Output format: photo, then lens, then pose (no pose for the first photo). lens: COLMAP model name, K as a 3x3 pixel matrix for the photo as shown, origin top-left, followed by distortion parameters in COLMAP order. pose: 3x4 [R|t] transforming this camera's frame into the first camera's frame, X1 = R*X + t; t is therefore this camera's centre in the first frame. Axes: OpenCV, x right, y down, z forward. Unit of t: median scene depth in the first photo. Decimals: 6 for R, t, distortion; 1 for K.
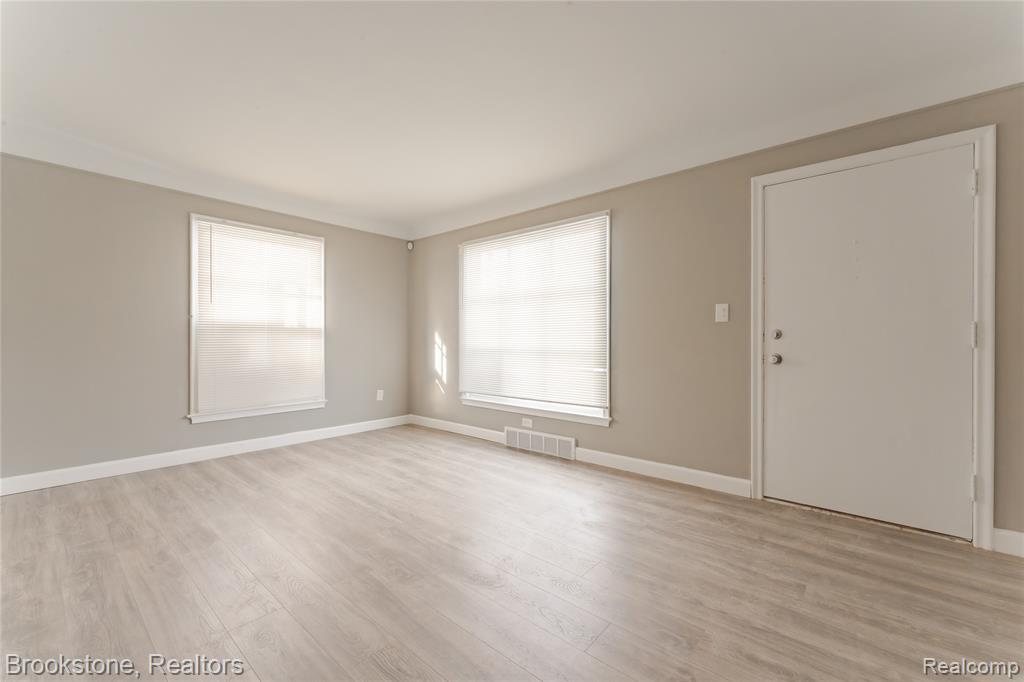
lens RADIAL K [[414.7, 0, 507.6], [0, 414.7, 341.2], [0, 0, 1]] dist [-0.000024, -0.000213]
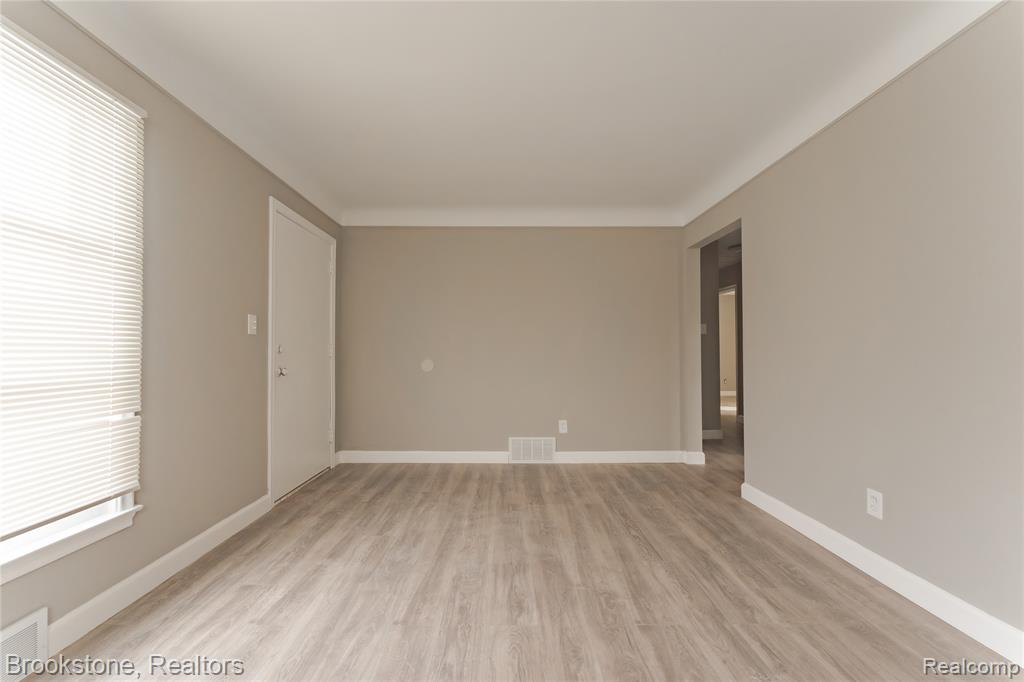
lens RADIAL K [[414.7, 0, 507.6], [0, 414.7, 341.2], [0, 0, 1]] dist [-0.000024, -0.000213]
pose [[-0.658189, 0.017787, 0.752642, -0.439949], [0.001093, 0.999742, -0.022670, -0.008741], [-0.752852, -0.014098, -0.658039, 0.960958]]
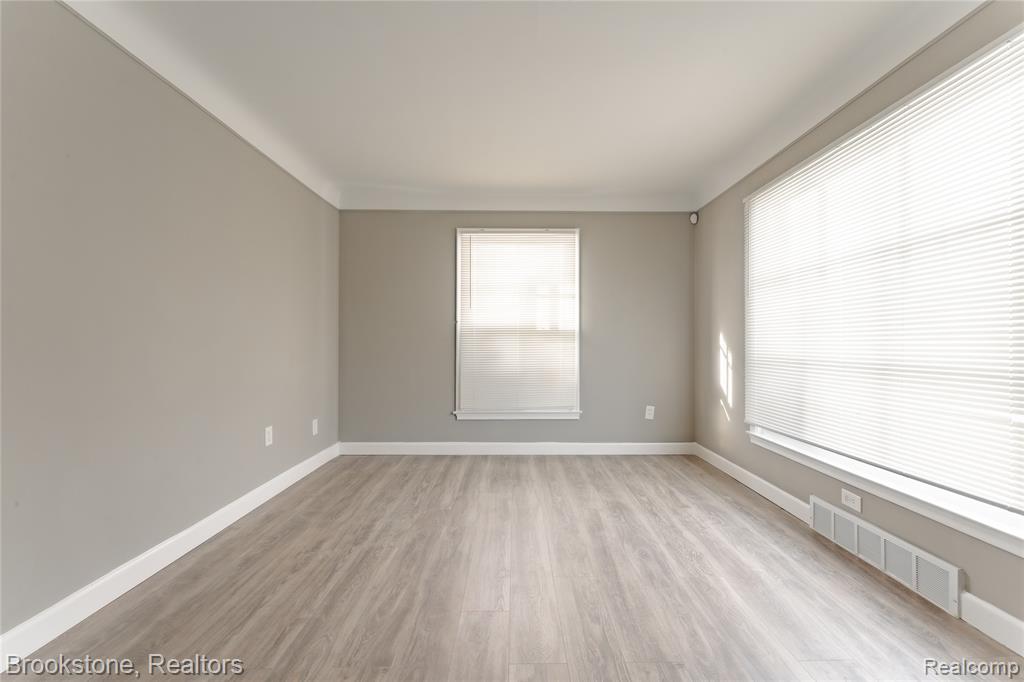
lens RADIAL K [[426.4, 0, 524.5], [0, 426.4, 344.8], [0, 0, 1]] dist [-0.001215, -0.000335]
pose [[0.670942, 0.002522, -0.741505, 0.193370], [-0.003024, 0.999995, 0.000665, -0.001036], [0.741503, 0.001796, 0.670947, 0.371308]]
